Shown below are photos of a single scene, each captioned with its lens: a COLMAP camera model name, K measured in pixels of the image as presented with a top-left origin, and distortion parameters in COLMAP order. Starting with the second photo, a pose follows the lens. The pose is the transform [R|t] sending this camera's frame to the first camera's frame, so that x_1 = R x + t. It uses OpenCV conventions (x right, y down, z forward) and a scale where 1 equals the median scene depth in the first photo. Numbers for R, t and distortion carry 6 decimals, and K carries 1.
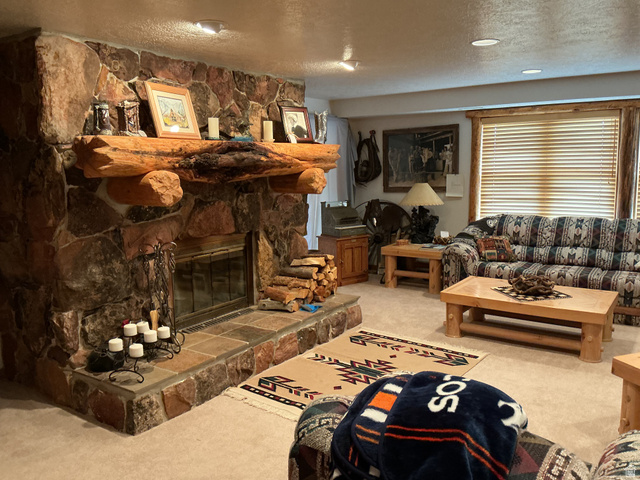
lens RADIAL K [[532.1, 0, 318.8], [0, 532.1, 240.8], [0, 0, 1]] dist [0.029569, -0.094713]
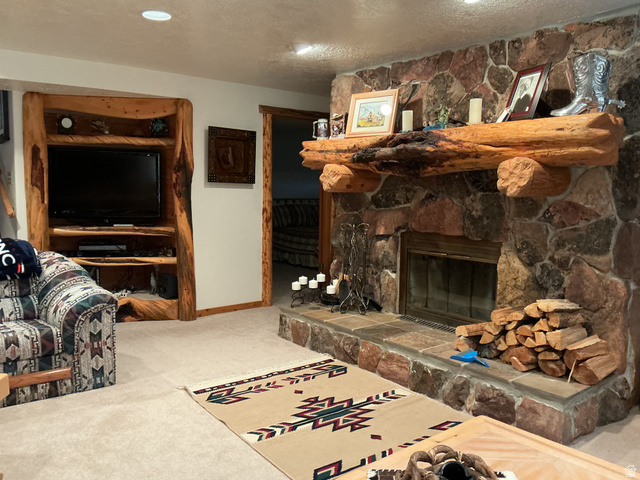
lens RADIAL K [[532.1, 0, 316.2], [0, 532.1, 242.1], [0, 0, 1]] dist [0.029569, -0.094713]
pose [[-0.291166, 0.112278, -0.950061, 0.863649], [-0.139420, 0.977507, 0.158250, -0.130225], [0.946459, 0.178534, -0.268963, 1.201339]]
